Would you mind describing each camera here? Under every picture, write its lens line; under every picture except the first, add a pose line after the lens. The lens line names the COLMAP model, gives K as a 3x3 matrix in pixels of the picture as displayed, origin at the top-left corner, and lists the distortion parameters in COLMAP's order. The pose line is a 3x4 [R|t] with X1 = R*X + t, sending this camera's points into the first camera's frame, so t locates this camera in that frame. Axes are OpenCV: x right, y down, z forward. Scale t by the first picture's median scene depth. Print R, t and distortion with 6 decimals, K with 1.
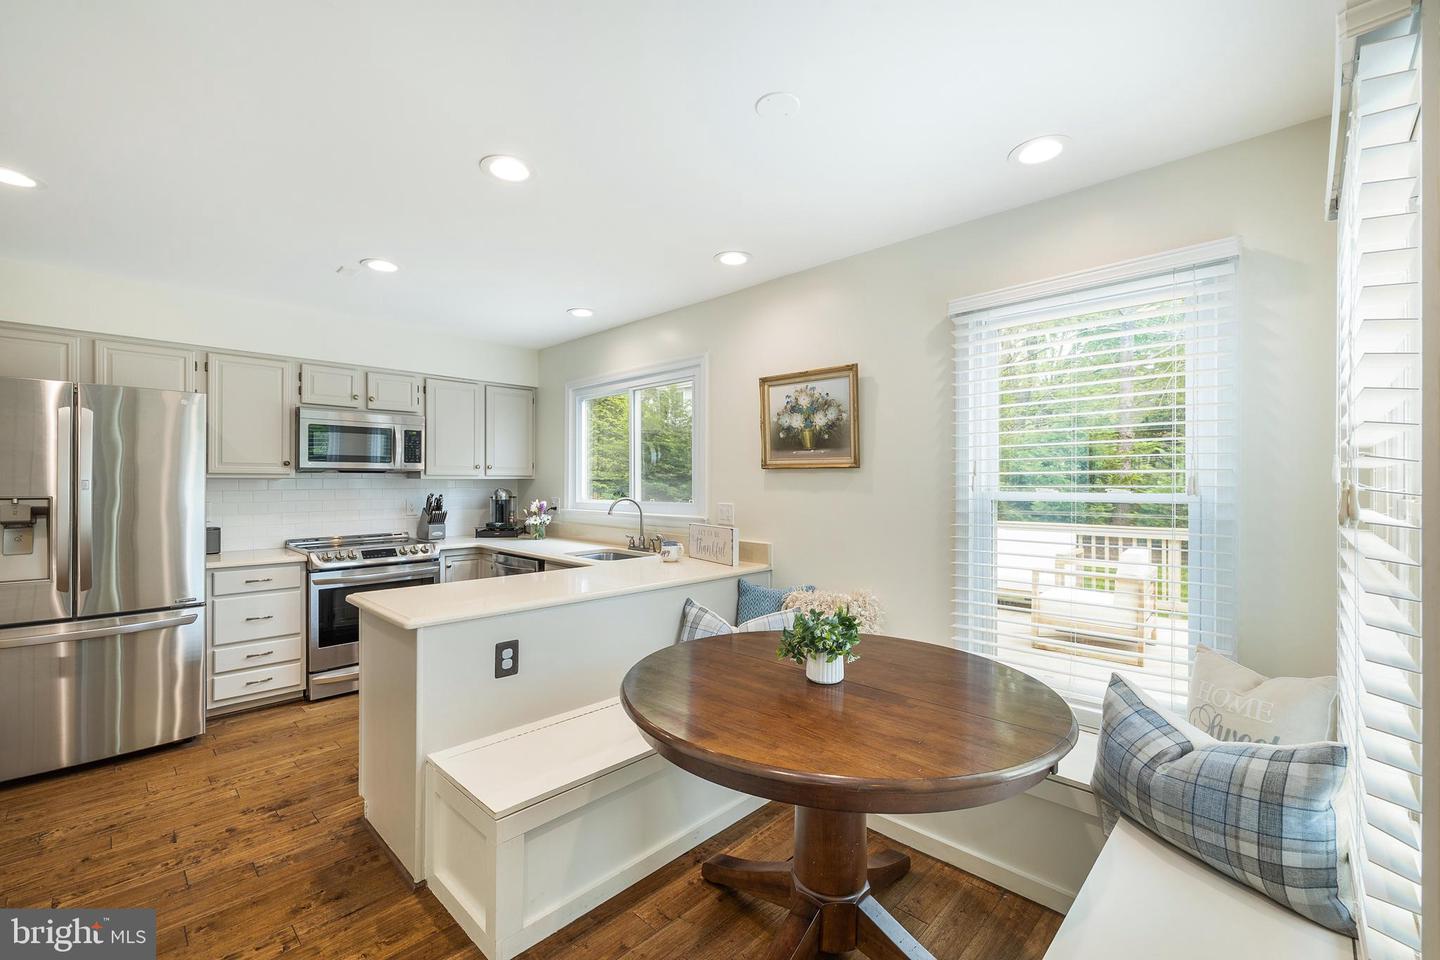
lens RADIAL K [[599.0, 0, 721.3], [0, 599.0, 480.6], [0, 0, 1]] dist [0.000560, 0.000155]
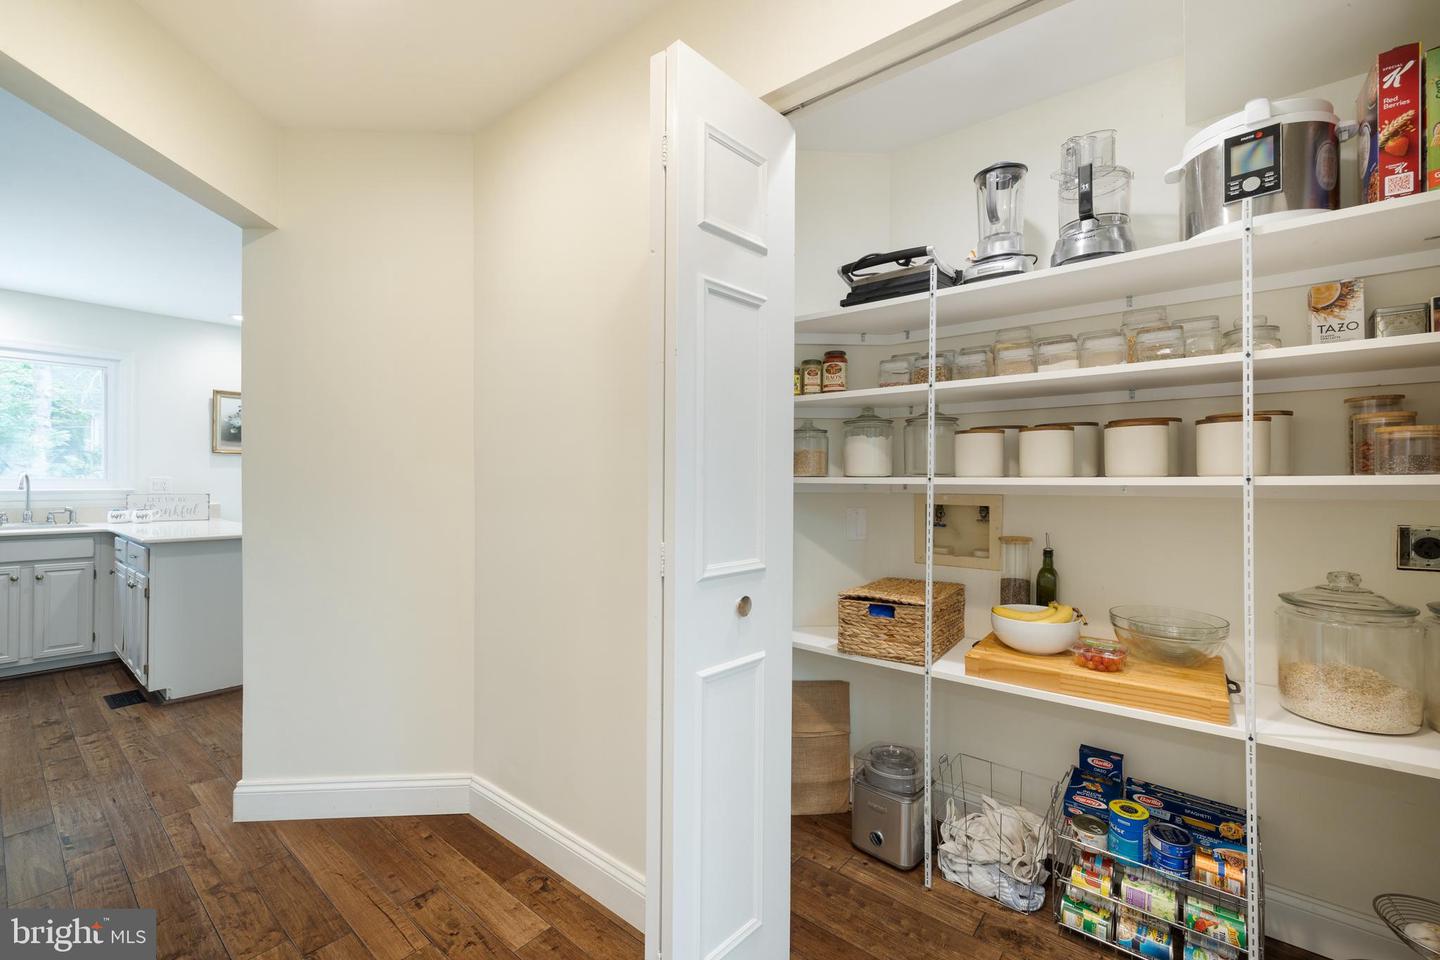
lens RADIAL K [[599.0, 0, 720.4], [0, 599.0, 477.7], [0, 0, 1]] dist [0.000560, 0.000155]
pose [[-0.079296, 0.005964, 0.996833, -1.355863], [0.001558, 0.999982, -0.005859, 0.047367], [-0.996850, 0.001089, -0.079304, -0.096045]]
